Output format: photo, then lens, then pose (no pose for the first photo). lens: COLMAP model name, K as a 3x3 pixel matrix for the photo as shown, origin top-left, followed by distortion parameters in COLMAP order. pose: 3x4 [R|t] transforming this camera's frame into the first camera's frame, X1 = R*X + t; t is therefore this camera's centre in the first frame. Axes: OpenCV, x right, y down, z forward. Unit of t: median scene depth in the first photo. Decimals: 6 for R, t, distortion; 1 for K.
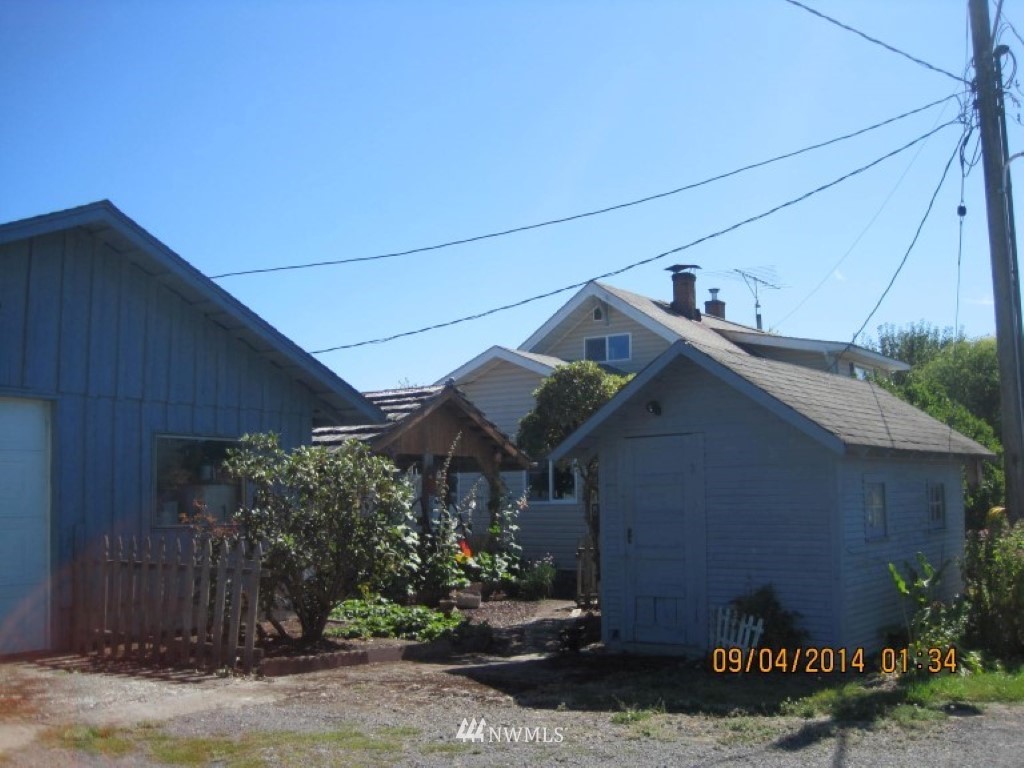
lens RADIAL K [[1084.1, 0, 506.3], [0, 1084.1, 384.3], [0, 0, 1]] dist [-0.085637, 0.000000]
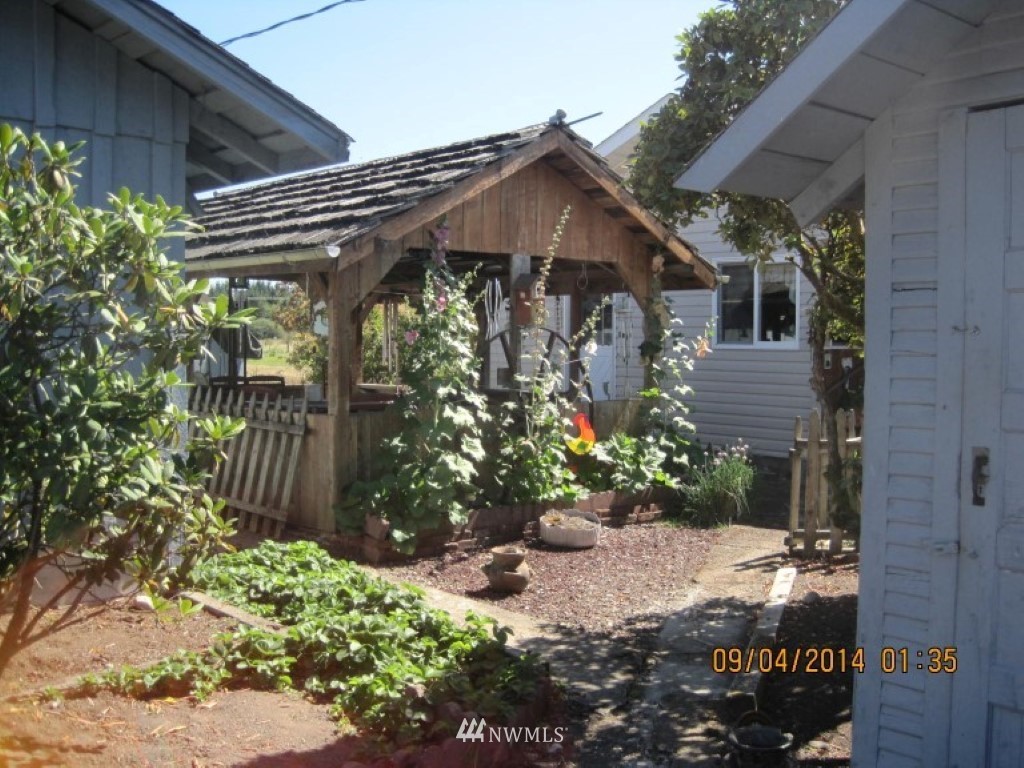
lens RADIAL K [[1084.1, 0, 519.8], [0, 1084.1, 394.9], [0, 0, 1]] dist [-0.085637, 0.000000]
pose [[0.981281, 0.026610, -0.190733, 0.033499], [0.003287, 0.987949, 0.154746, 0.050188], [0.192552, -0.152476, 0.969368, 0.462250]]
